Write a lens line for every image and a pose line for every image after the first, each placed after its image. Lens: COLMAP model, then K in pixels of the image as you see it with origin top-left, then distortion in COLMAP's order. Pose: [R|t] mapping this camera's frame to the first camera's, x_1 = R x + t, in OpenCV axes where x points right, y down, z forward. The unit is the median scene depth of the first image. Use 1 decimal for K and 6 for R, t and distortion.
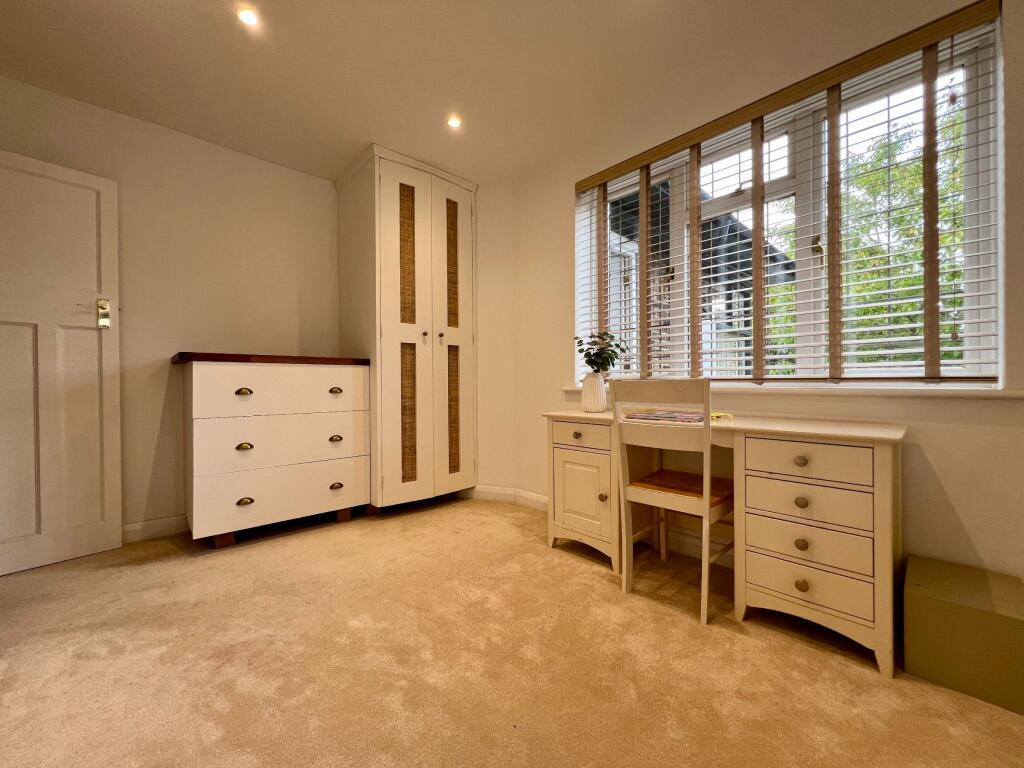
lens RADIAL K [[407.7, 0, 516.0], [0, 407.7, 383.4], [0, 0, 1]] dist [-0.002130, -0.000105]
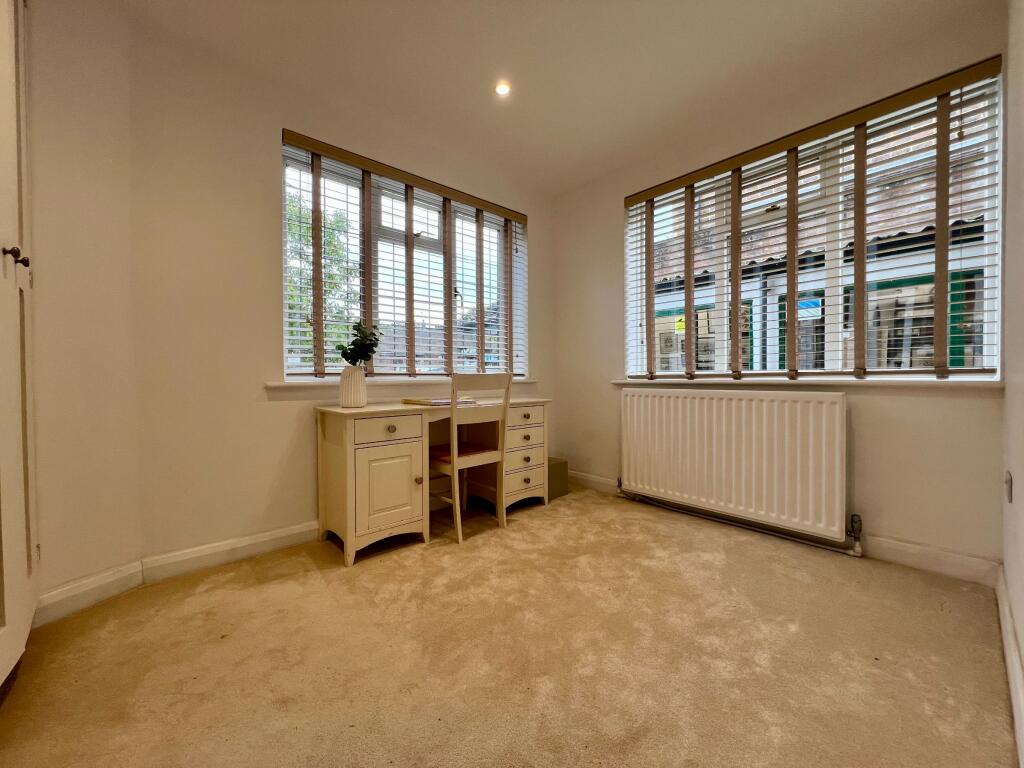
lens RADIAL K [[404.4, 0, 509.5], [0, 404.4, 380.0], [0, 0, 1]] dist [-0.000598, 0.000159]
pose [[0.041575, -0.008546, 0.999099, -0.816175], [0.006686, 0.999943, 0.008275, 0.001731], [-0.999113, 0.006335, 0.041630, 0.672050]]
